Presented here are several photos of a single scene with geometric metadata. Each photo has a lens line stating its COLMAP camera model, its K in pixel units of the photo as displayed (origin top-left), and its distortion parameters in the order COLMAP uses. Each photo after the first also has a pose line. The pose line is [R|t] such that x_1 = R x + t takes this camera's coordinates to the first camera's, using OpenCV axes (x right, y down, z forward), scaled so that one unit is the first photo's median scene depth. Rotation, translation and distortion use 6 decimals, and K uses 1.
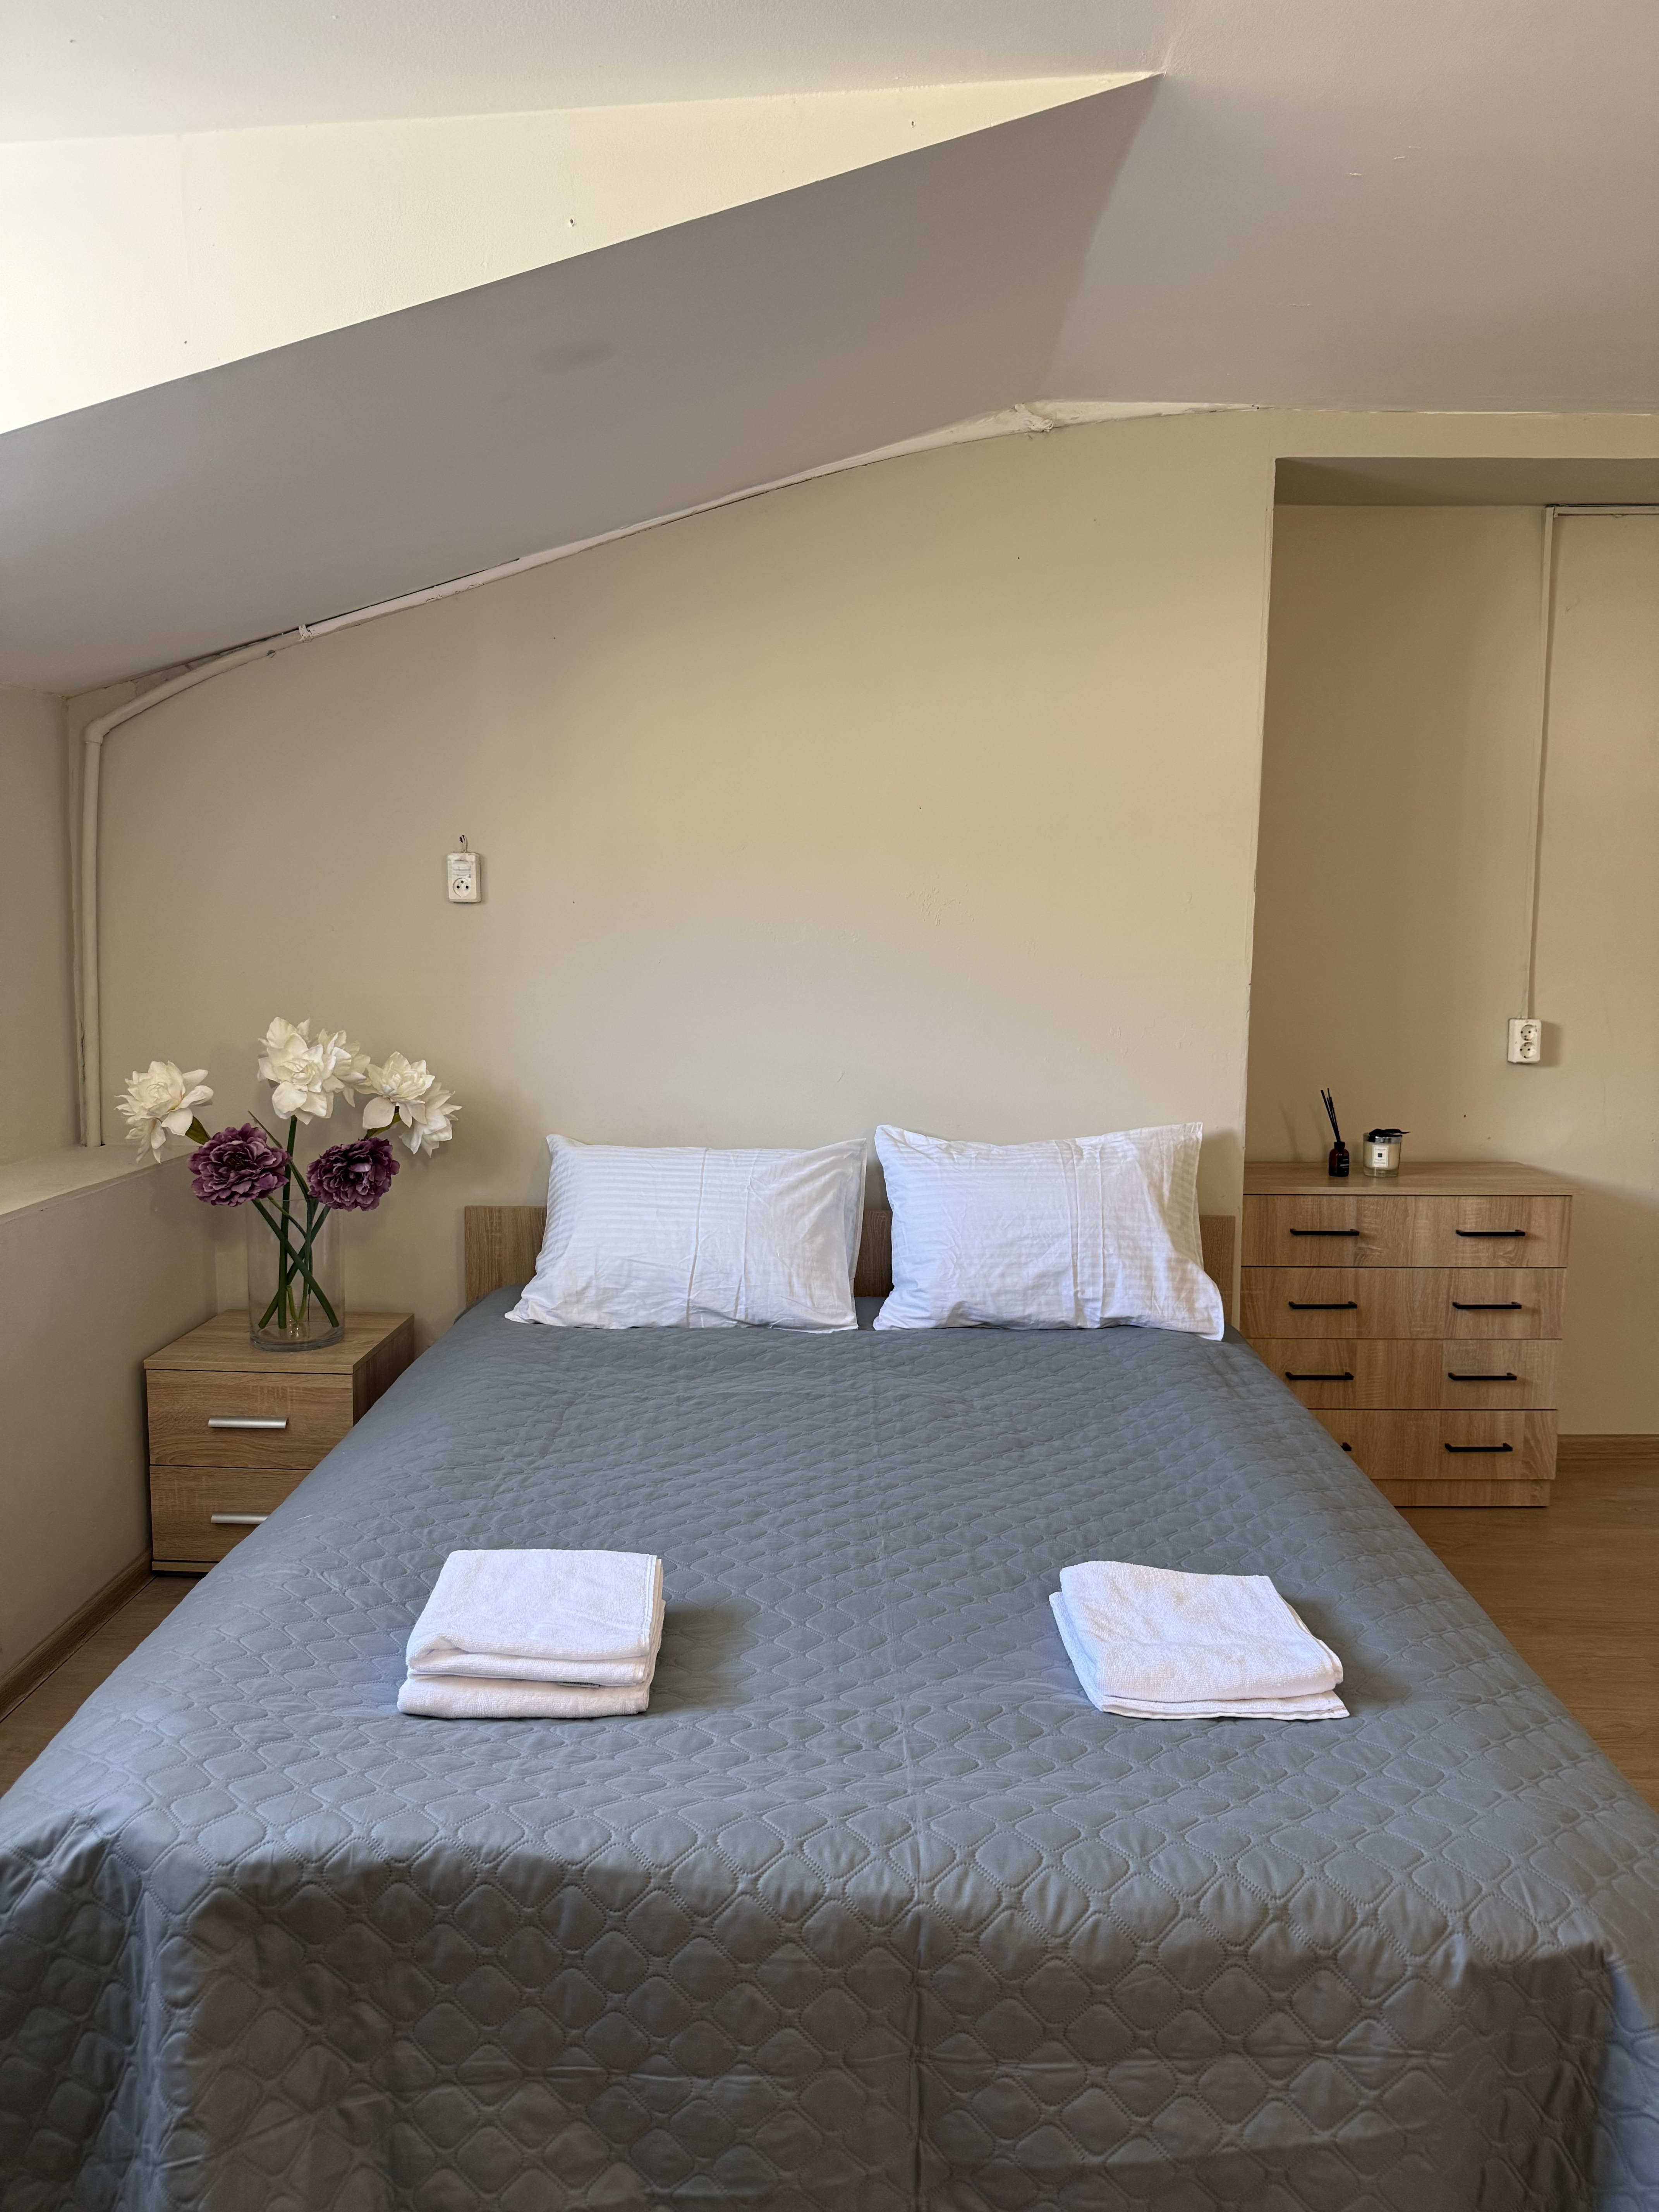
lens RADIAL K [[1527.9, 0, 829.5], [0, 1527.9, 1106.0], [0, 0, 1]] dist [0.108766, -0.168921]
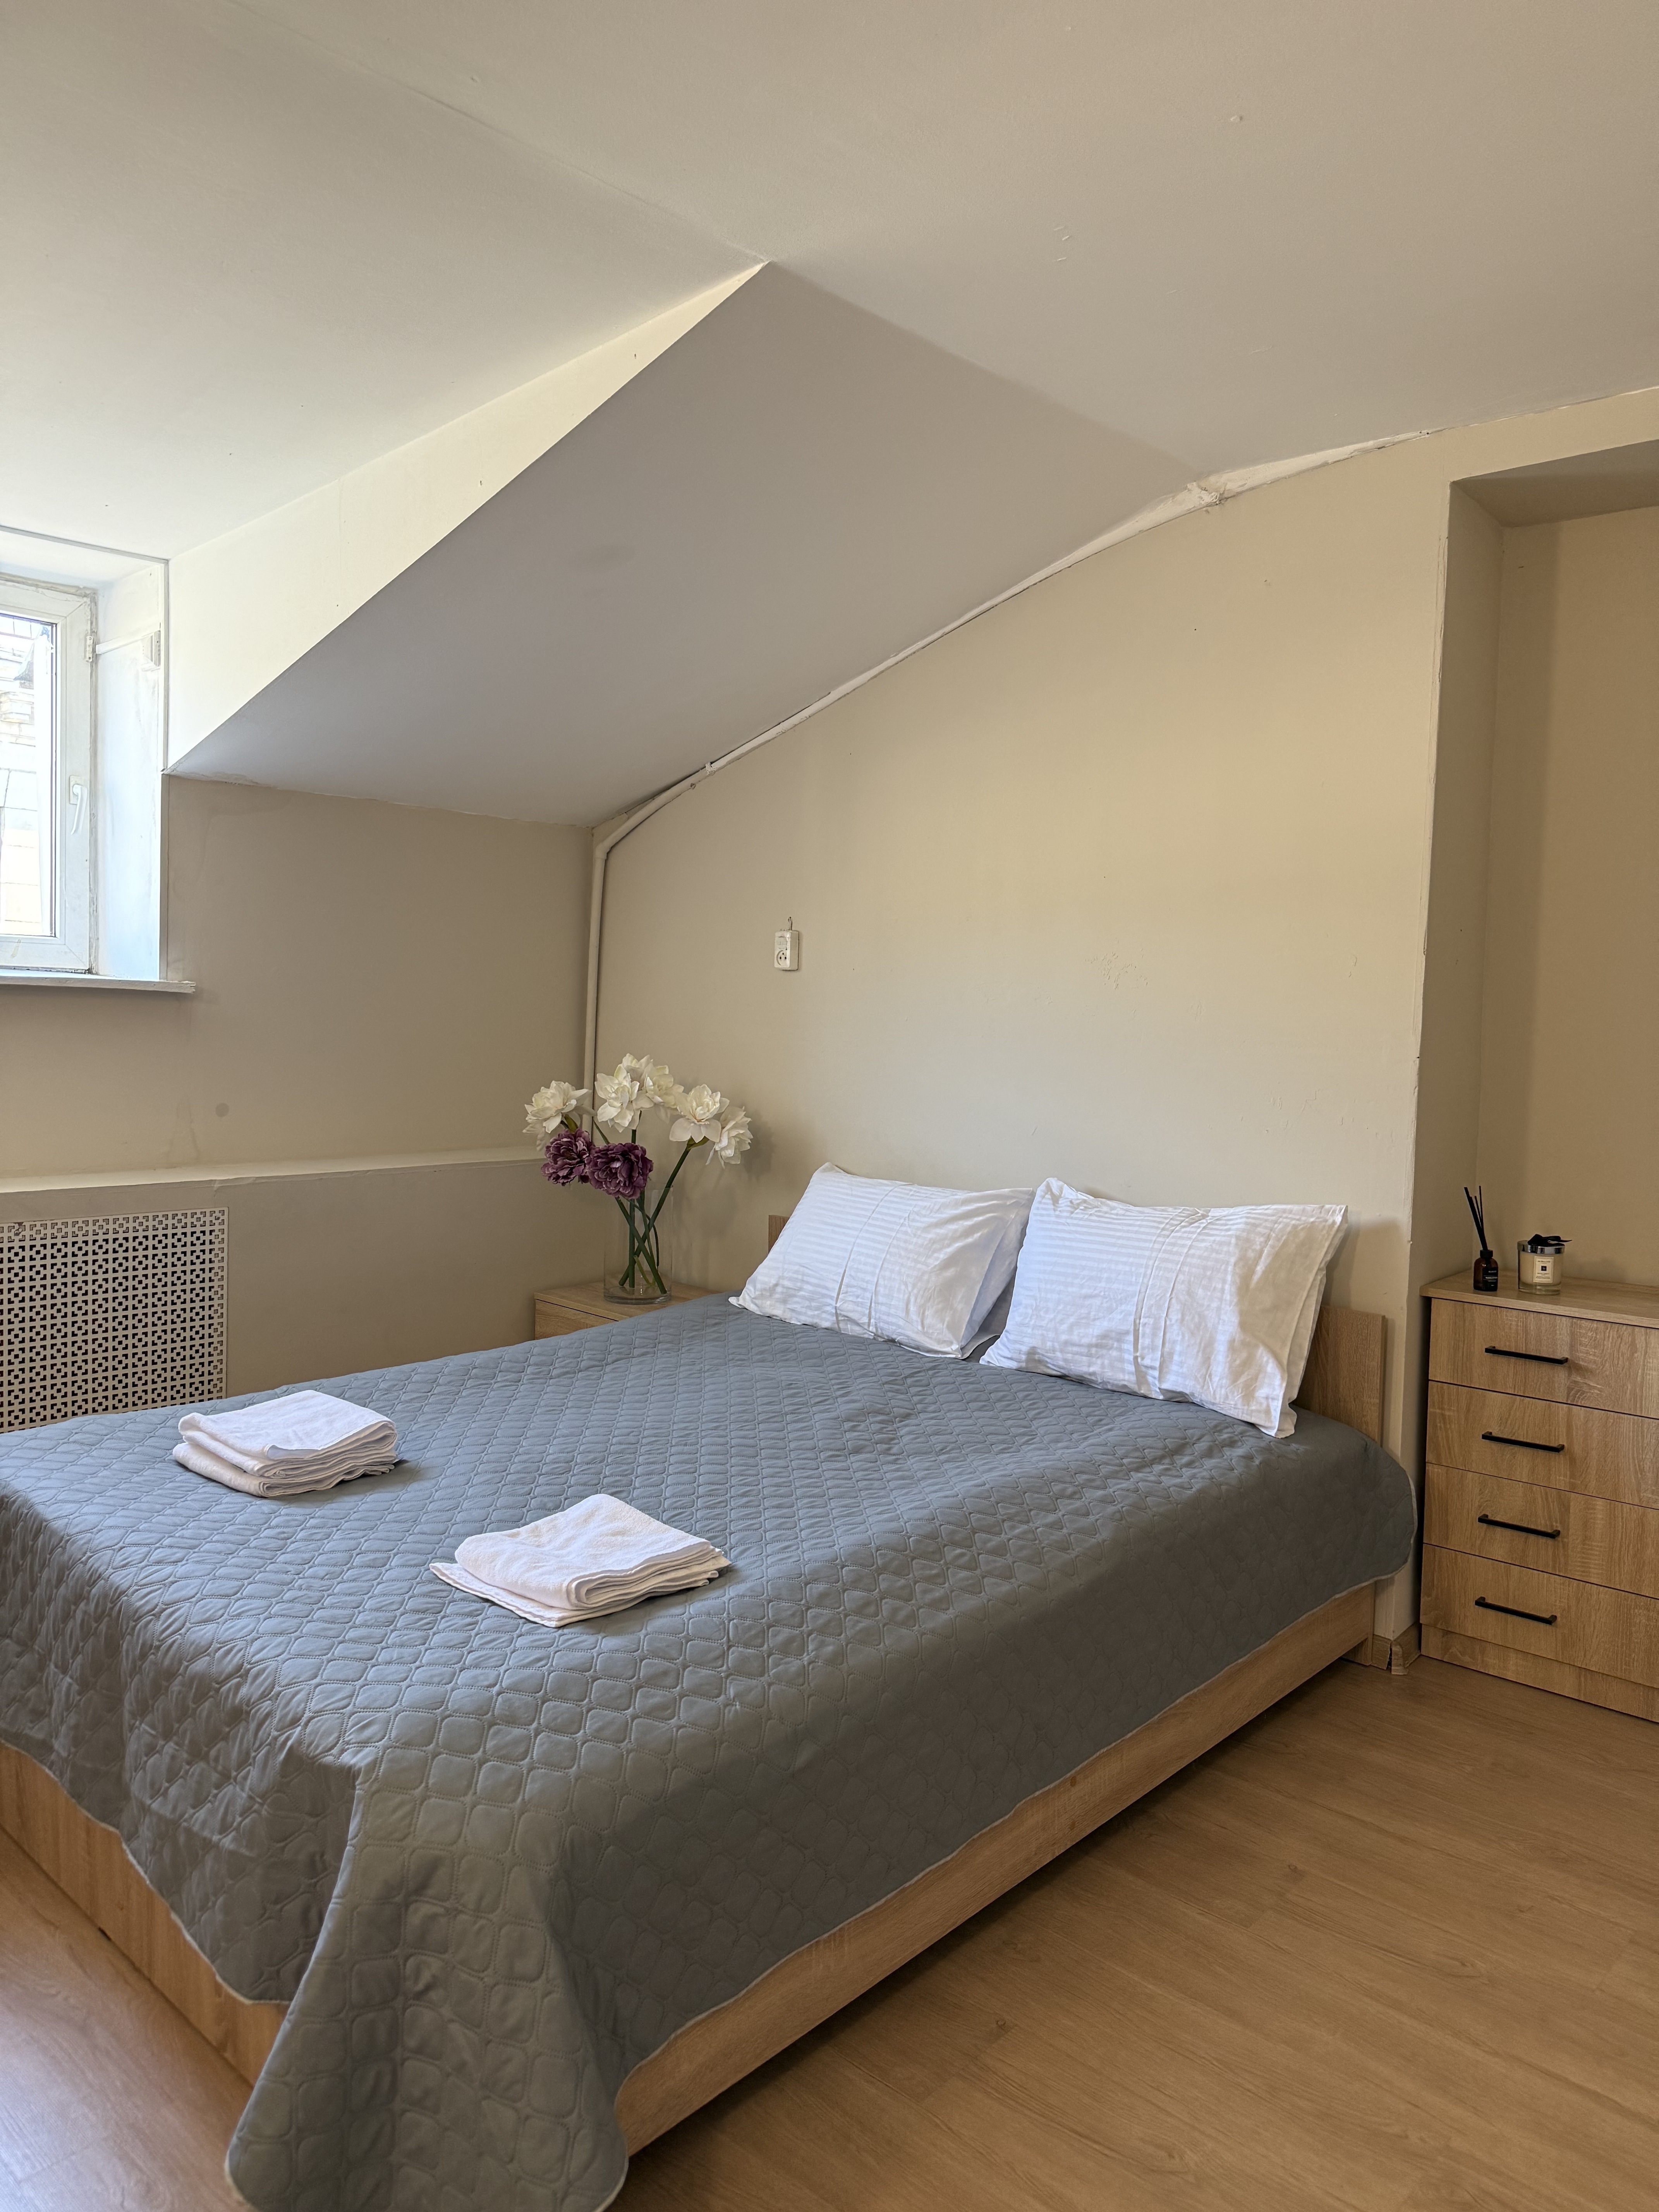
lens RADIAL K [[1527.9, 0, 829.5], [0, 1527.9, 1106.0], [0, 0, 1]] dist [0.108766, -0.168921]
pose [[0.751481, 0.056508, -0.657330, 0.637532], [-0.094204, 0.995307, -0.022136, 0.000655], [0.652994, 0.078558, 0.753277, 0.107241]]
